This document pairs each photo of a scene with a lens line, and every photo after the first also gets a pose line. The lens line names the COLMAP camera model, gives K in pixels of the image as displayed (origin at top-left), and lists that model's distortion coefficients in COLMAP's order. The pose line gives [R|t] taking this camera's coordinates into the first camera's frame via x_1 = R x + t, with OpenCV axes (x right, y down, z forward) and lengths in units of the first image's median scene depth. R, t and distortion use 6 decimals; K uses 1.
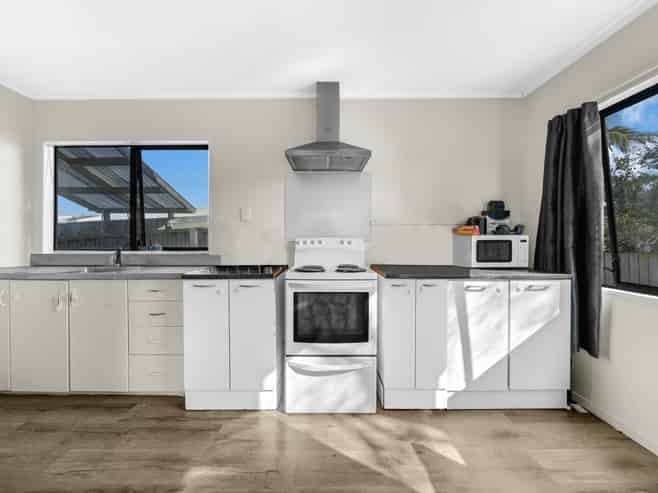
lens RADIAL K [[259.9, 0, 329.0], [0, 259.9, 246.5], [0, 0, 1]] dist [-0.003207, -0.000362]
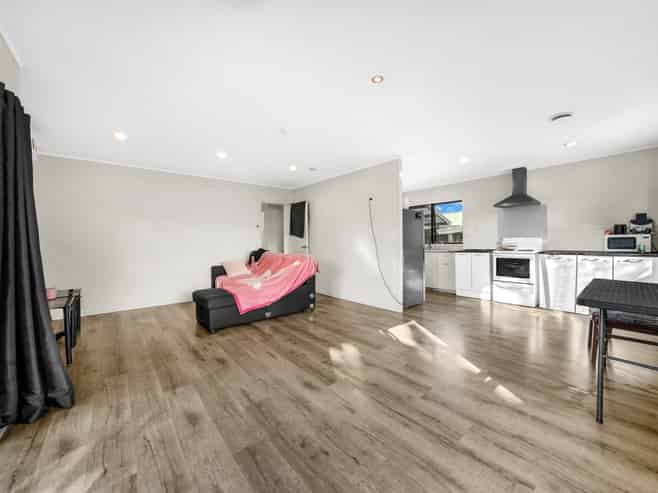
lens RADIAL K [[259.9, 0, 329.0], [0, 259.9, 246.5], [0, 0, 1]] dist [-0.003207, -0.000362]
pose [[0.635010, 0.006468, -0.772477, 0.837271], [-0.006138, 0.999976, 0.003328, 0.055349], [0.772479, 0.002628, 0.635034, -2.065202]]
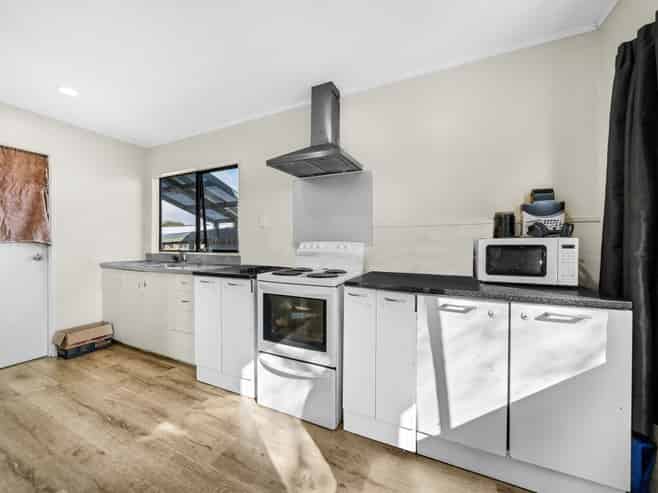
lens RADIAL K [[259.9, 0, 324.6], [0, 259.9, 249.8], [0, 0, 1]] dist [-0.000795, -0.000094]
pose [[0.898652, 0.011389, -0.438515, 0.542112], [-0.011531, 0.999931, 0.002340, -0.007988], [0.438512, 0.002954, 0.898721, 0.142030]]
